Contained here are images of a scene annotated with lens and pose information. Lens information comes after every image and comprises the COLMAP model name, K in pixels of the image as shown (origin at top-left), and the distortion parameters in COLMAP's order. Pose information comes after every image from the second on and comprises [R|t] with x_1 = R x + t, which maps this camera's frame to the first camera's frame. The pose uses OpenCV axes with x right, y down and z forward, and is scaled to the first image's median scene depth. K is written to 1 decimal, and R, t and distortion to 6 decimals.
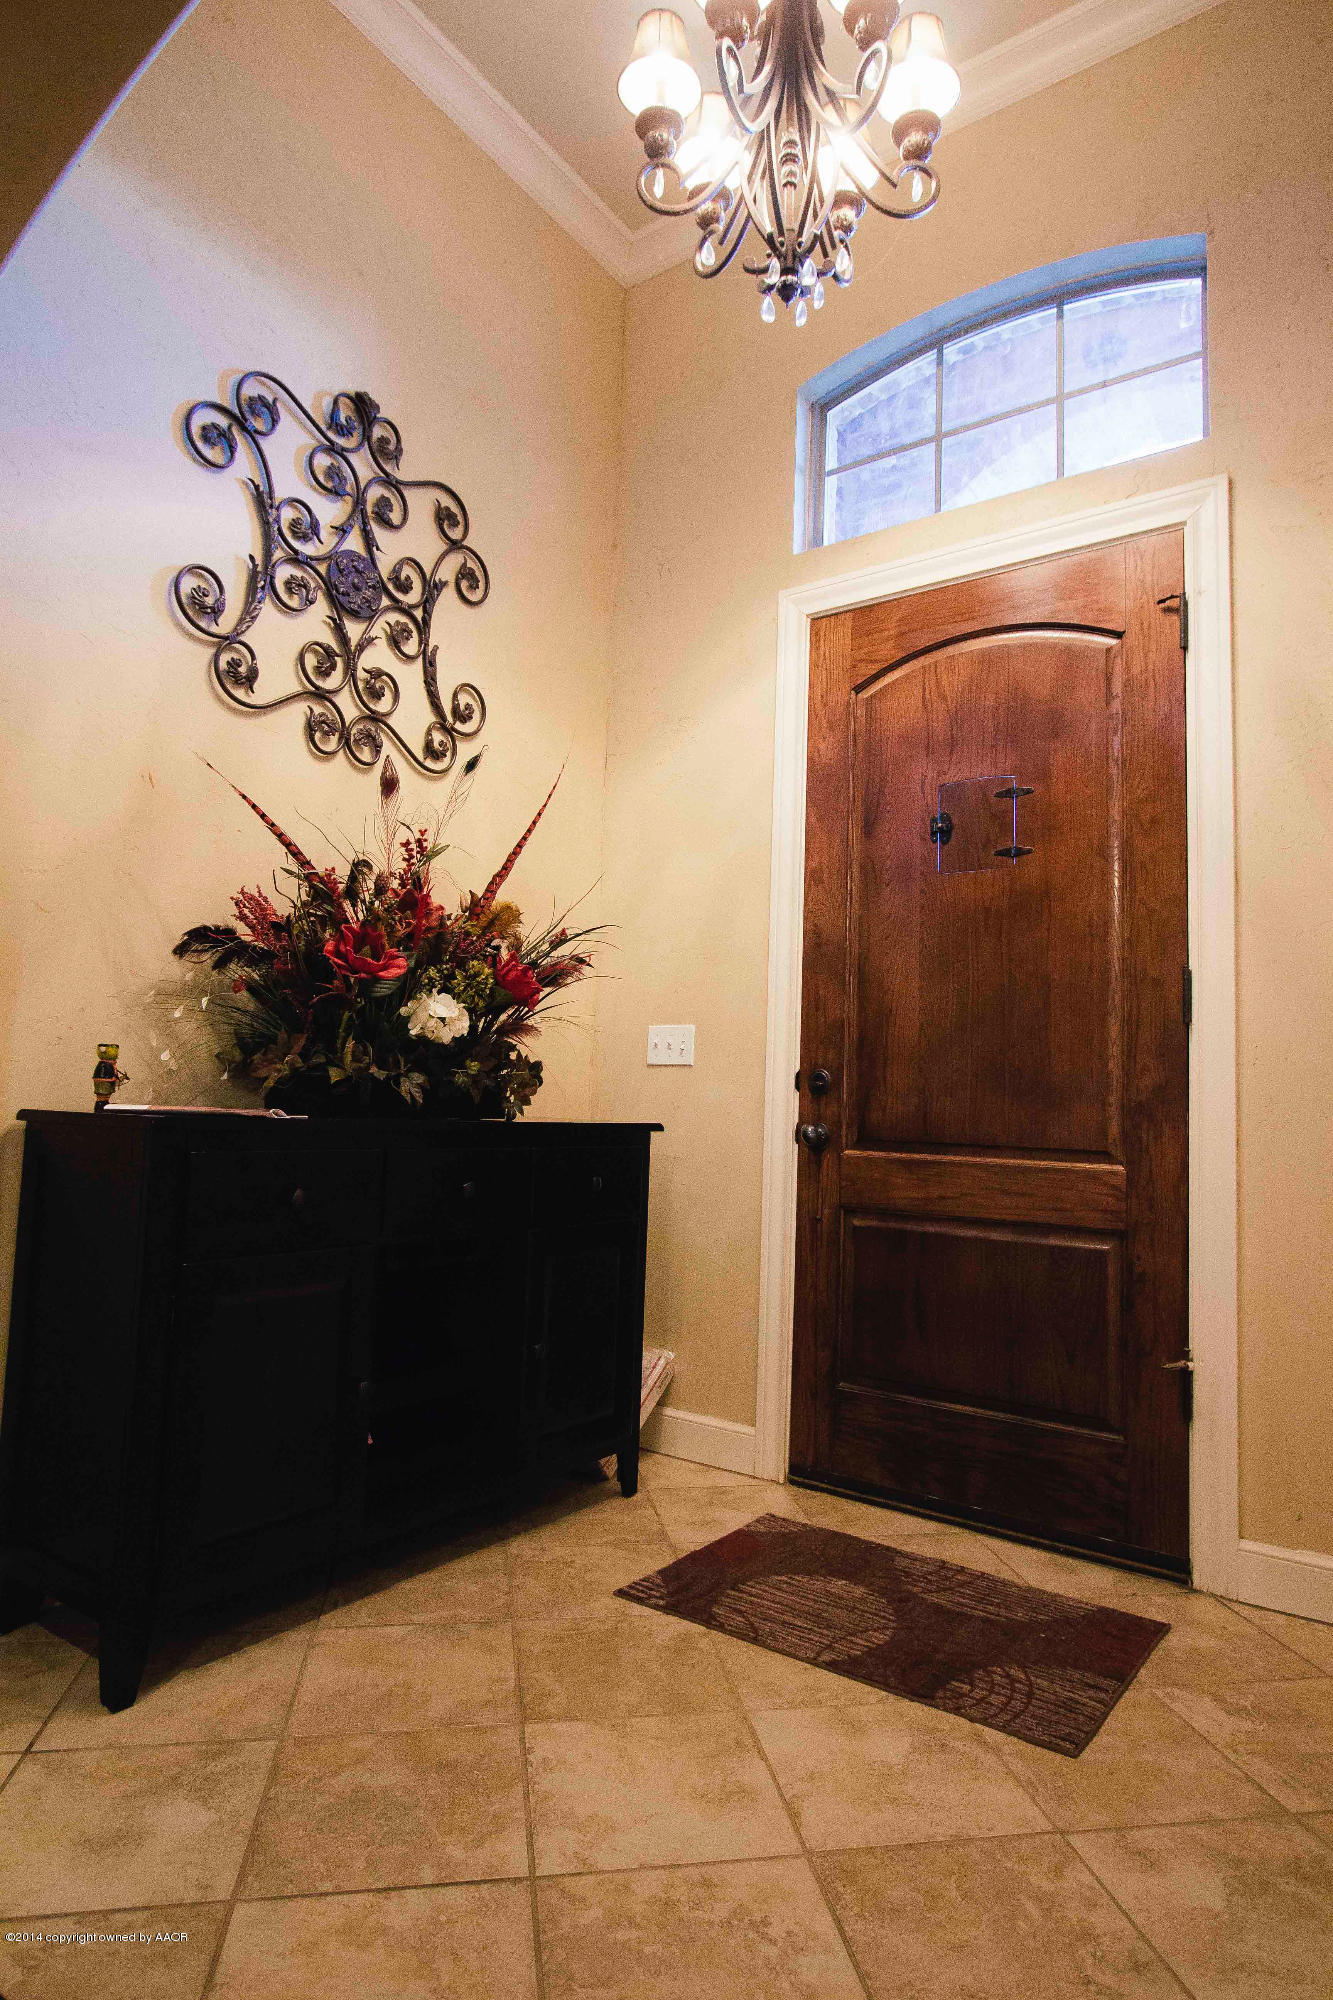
lens RADIAL K [[1145.0, 0, 663.8], [0, 1145.0, 993.4], [0, 0, 1]] dist [-0.019201, 0.007676]
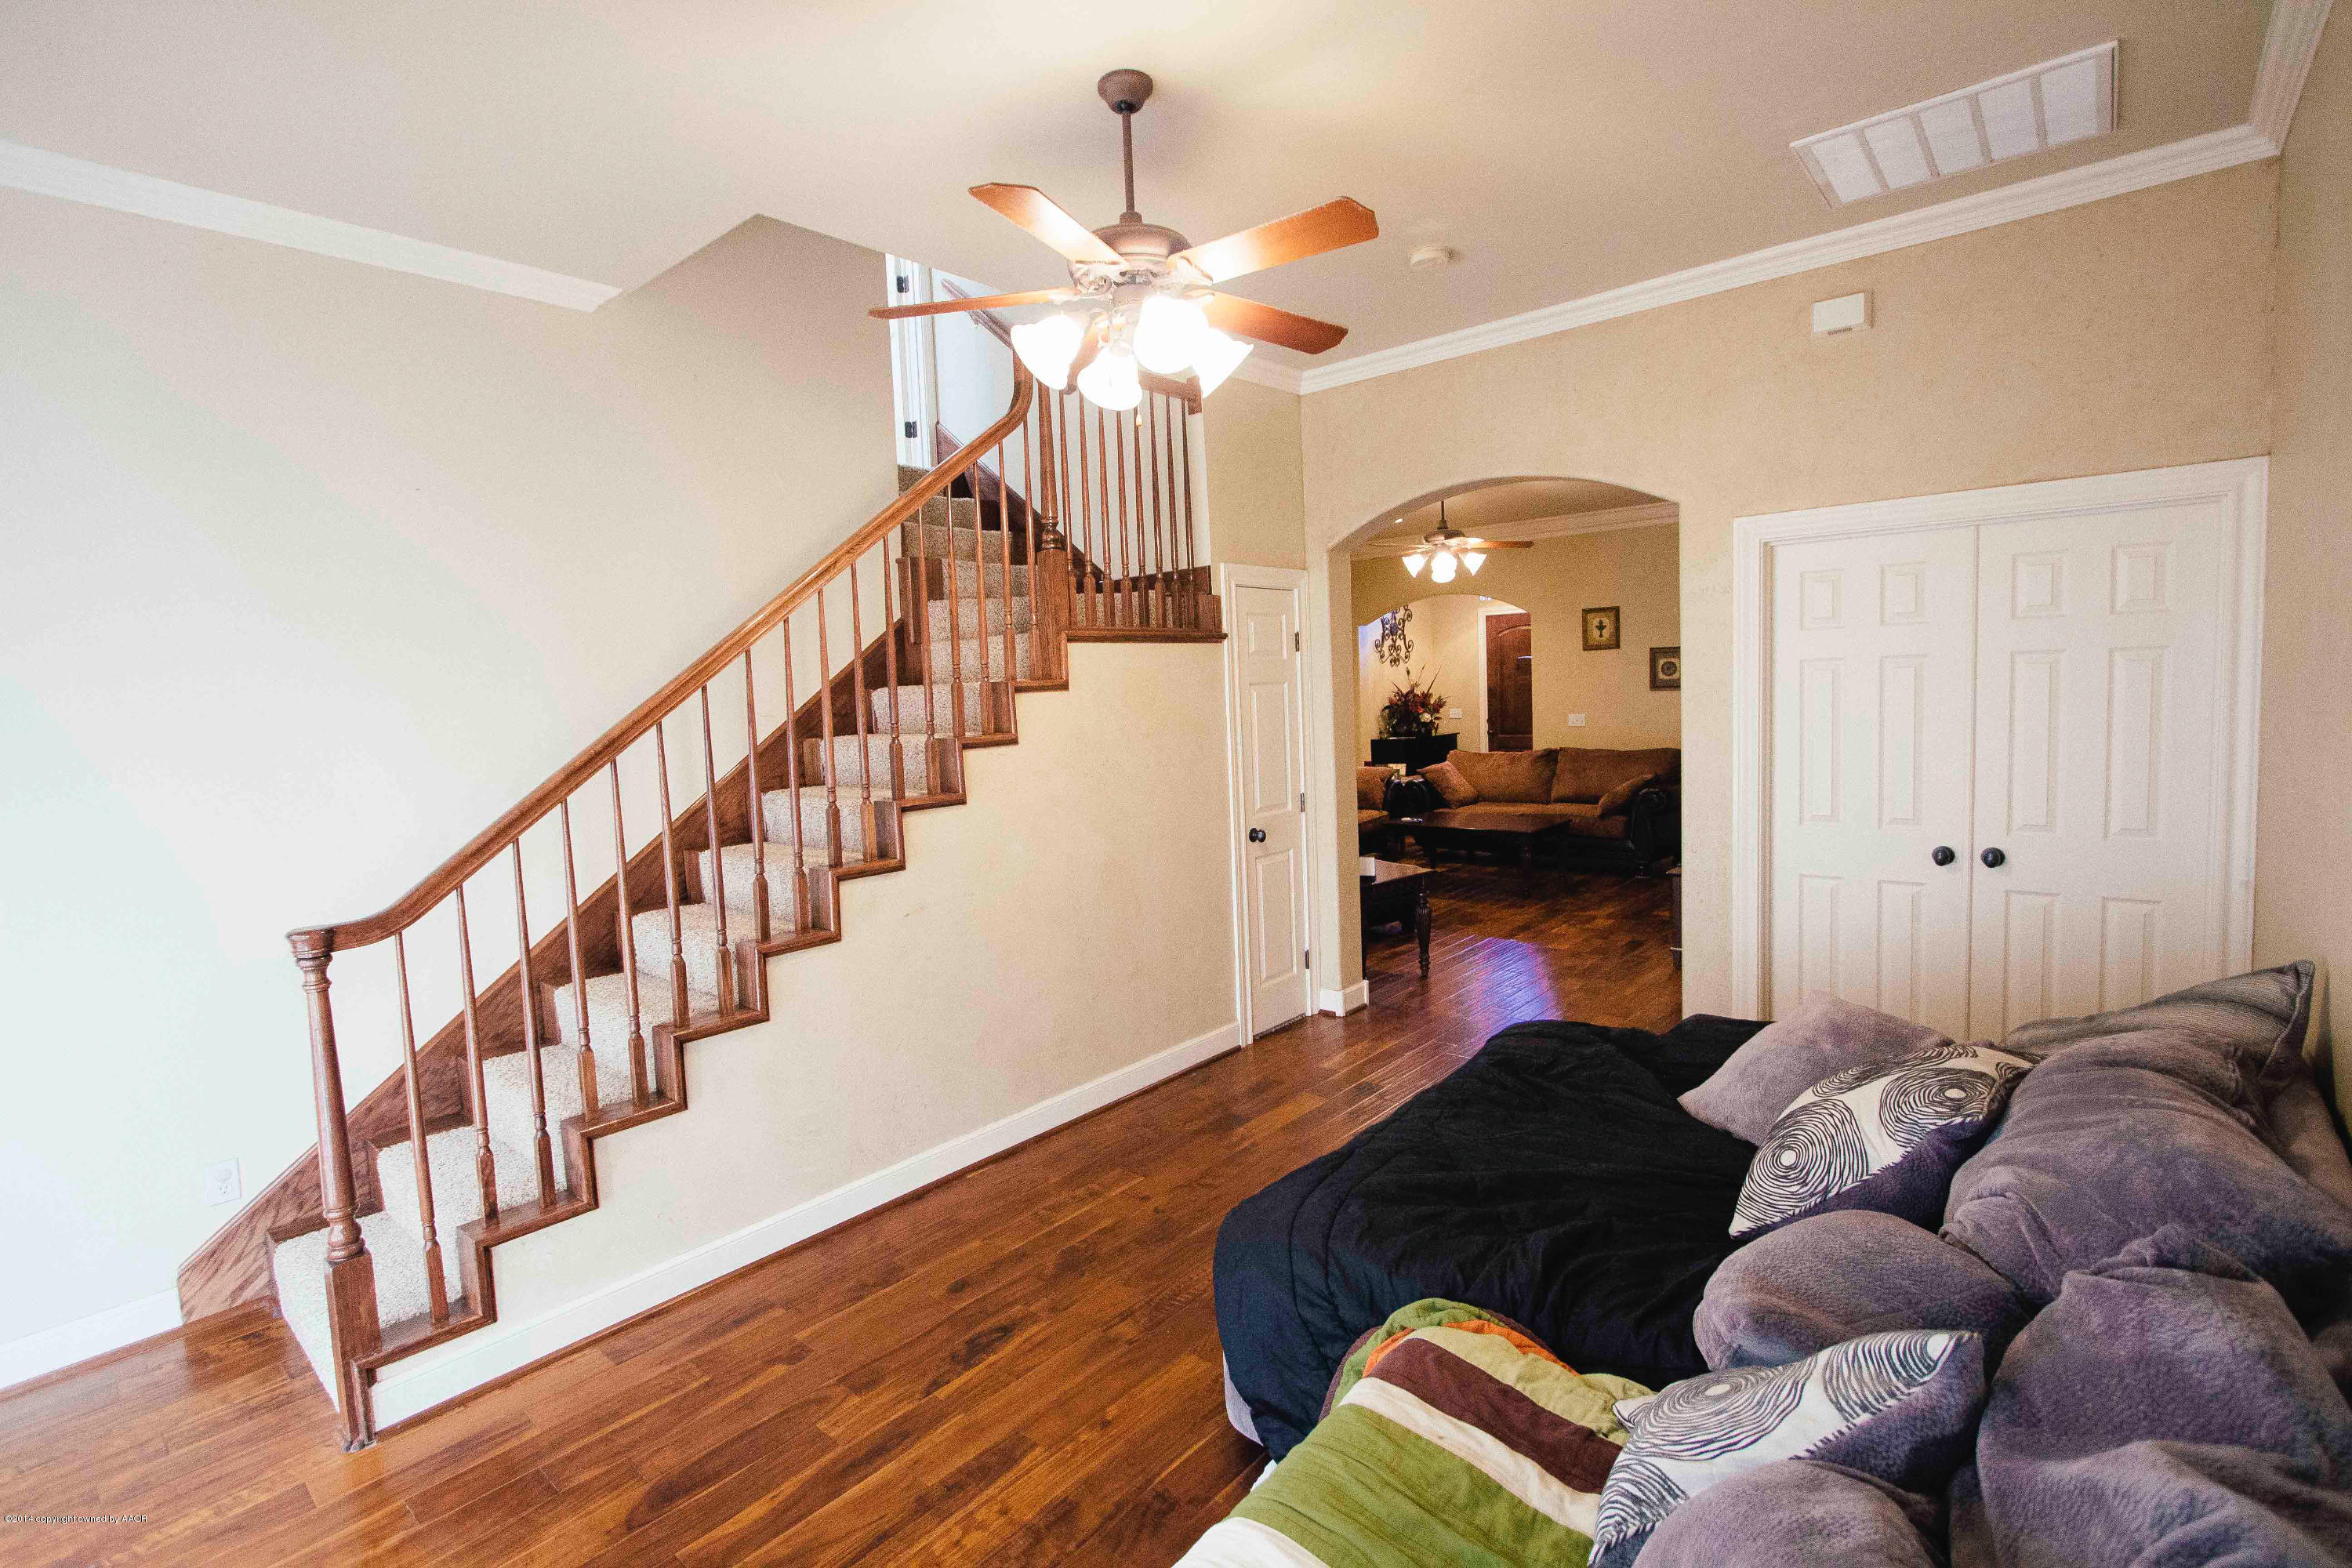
lens RADIAL K [[1088.0, 0, 1174.5], [0, 1088.0, 767.6], [0, 0, 1]] dist [-0.018360, 0.001837]
pose [[0.992828, -0.069080, -0.097570, -0.802647], [0.084754, 0.982320, 0.166926, -0.640065], [0.084314, -0.173998, 0.981130, -3.820603]]
